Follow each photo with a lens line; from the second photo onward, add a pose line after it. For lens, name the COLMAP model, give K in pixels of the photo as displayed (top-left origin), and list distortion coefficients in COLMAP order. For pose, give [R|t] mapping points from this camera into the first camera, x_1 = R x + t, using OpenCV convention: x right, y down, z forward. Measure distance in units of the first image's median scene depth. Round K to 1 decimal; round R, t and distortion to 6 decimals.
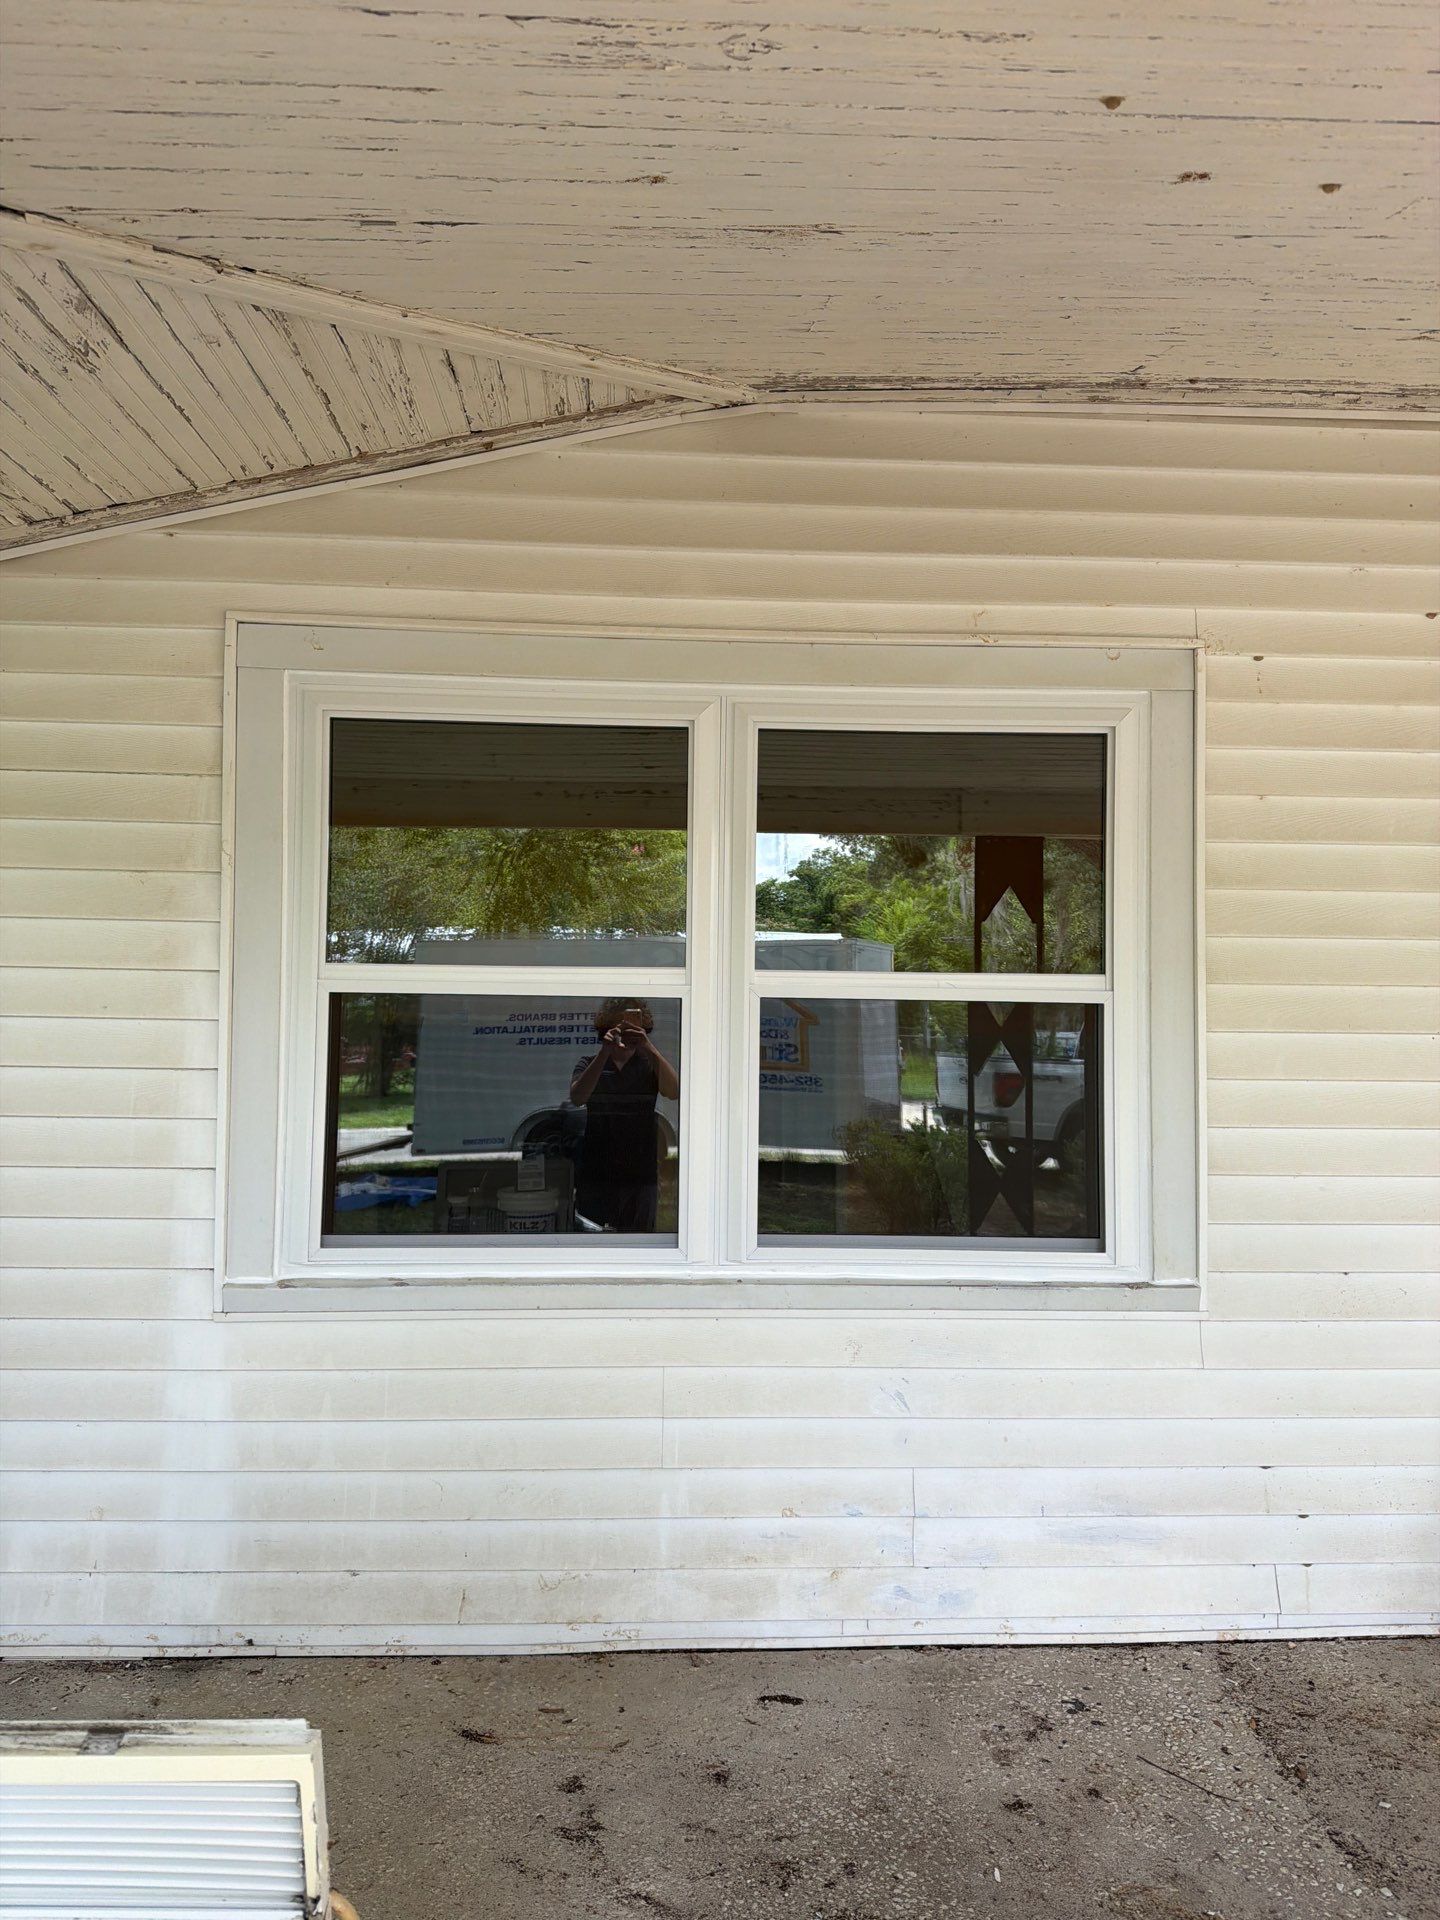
lens RADIAL K [[1372.3, 0, 704.9], [0, 1372.3, 969.3], [0, 0, 1]] dist [0.004233, -0.018745]
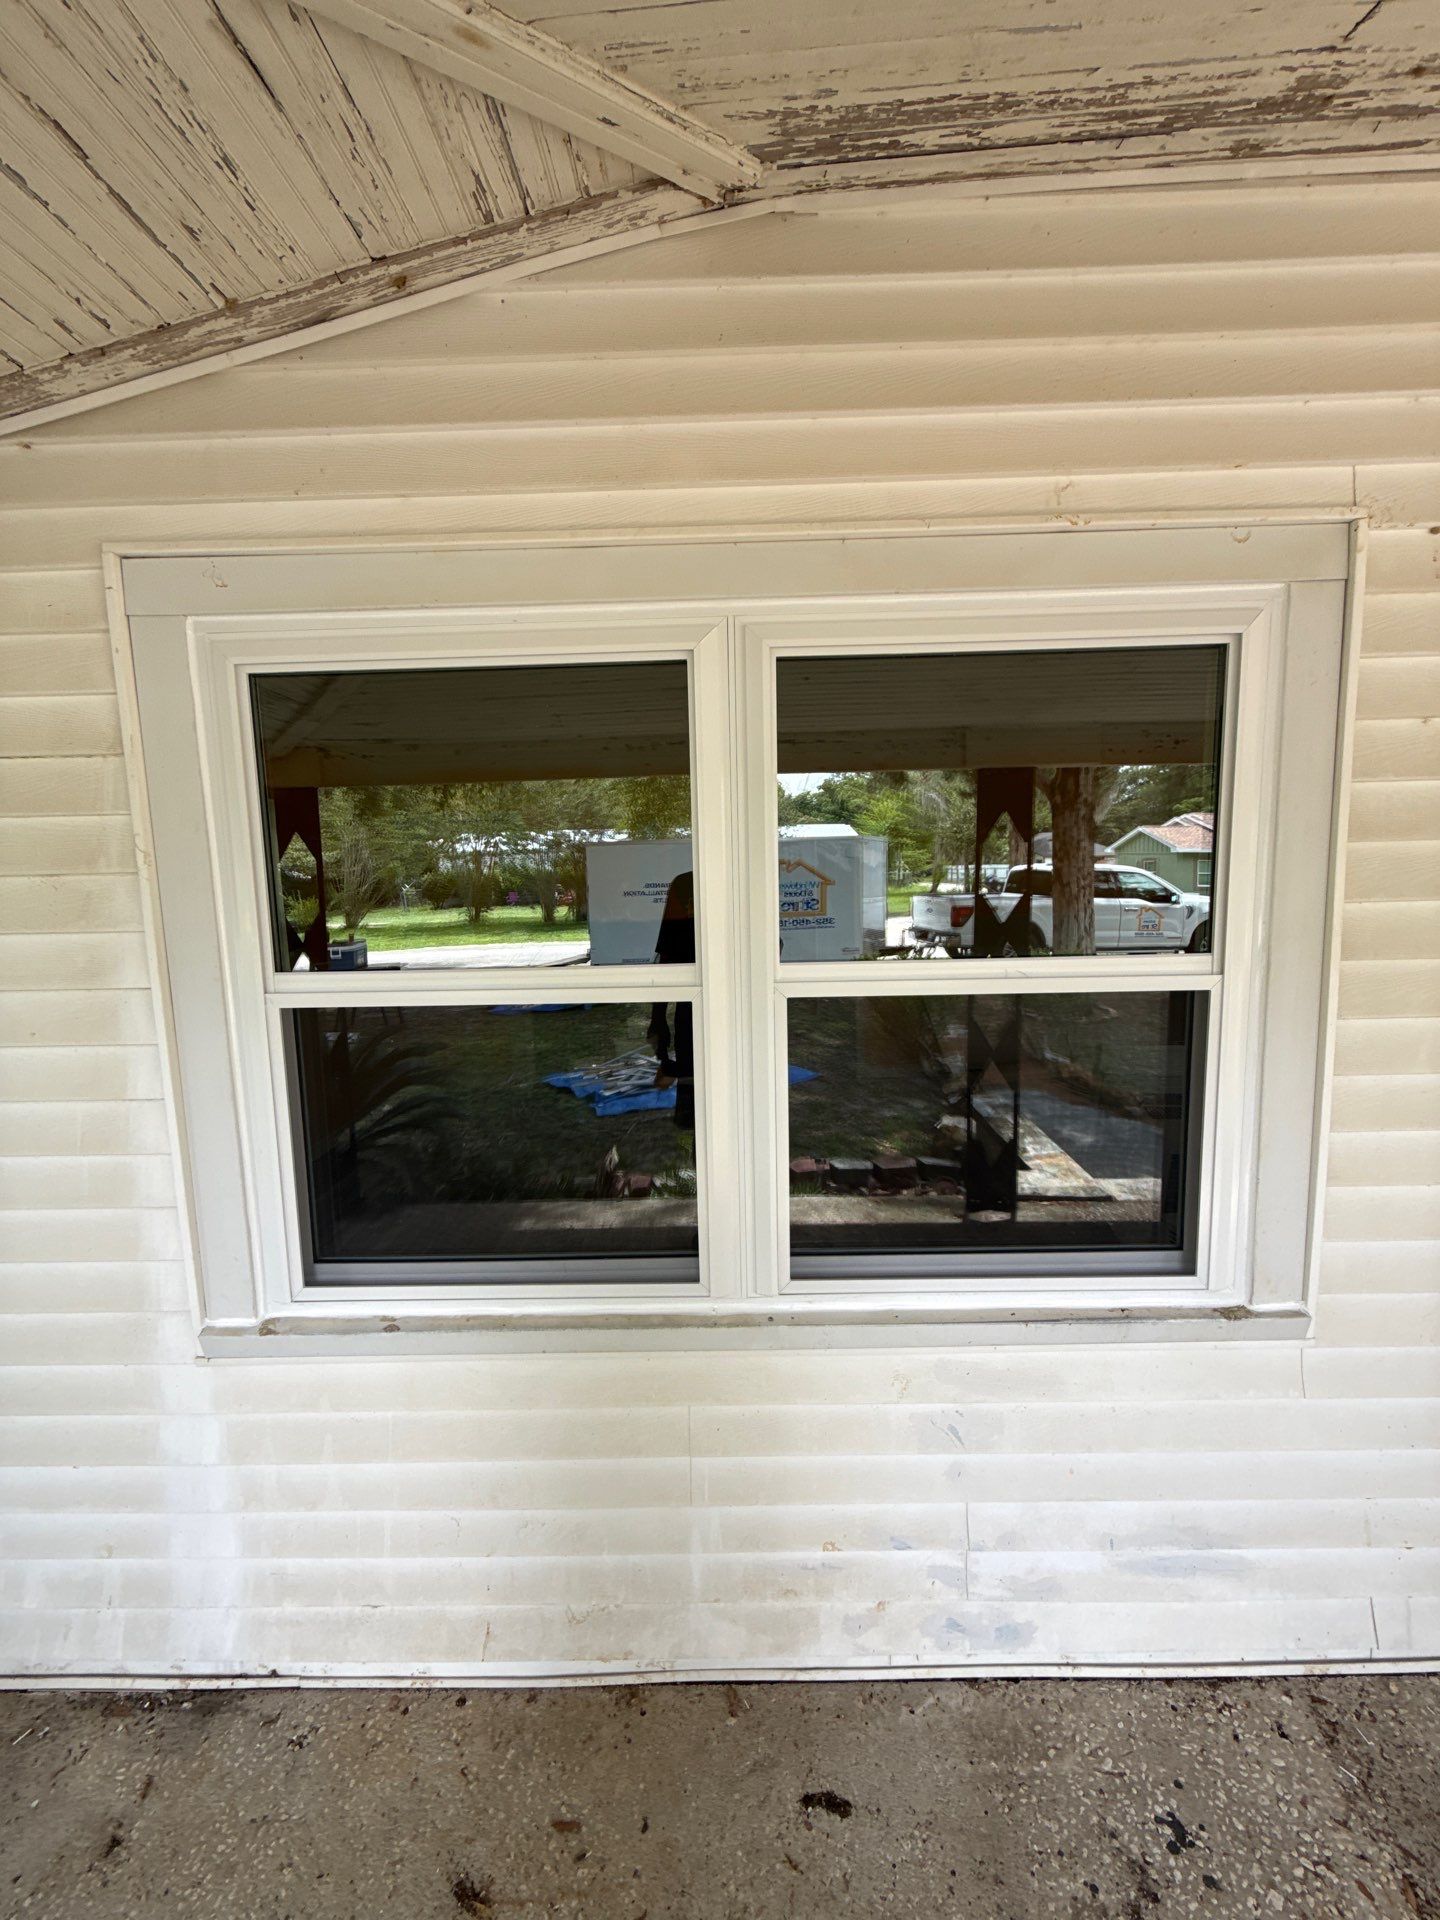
lens RADIAL K [[777.9, 0, 718.1], [0, 777.9, 962.8], [0, 0, 1]] dist [-0.006644, 0.000364]
pose [[0.997147, -0.027866, -0.070155, 0.033047], [0.038123, 0.988041, 0.149404, -0.072681], [0.065153, -0.151652, 0.986284, 0.540752]]
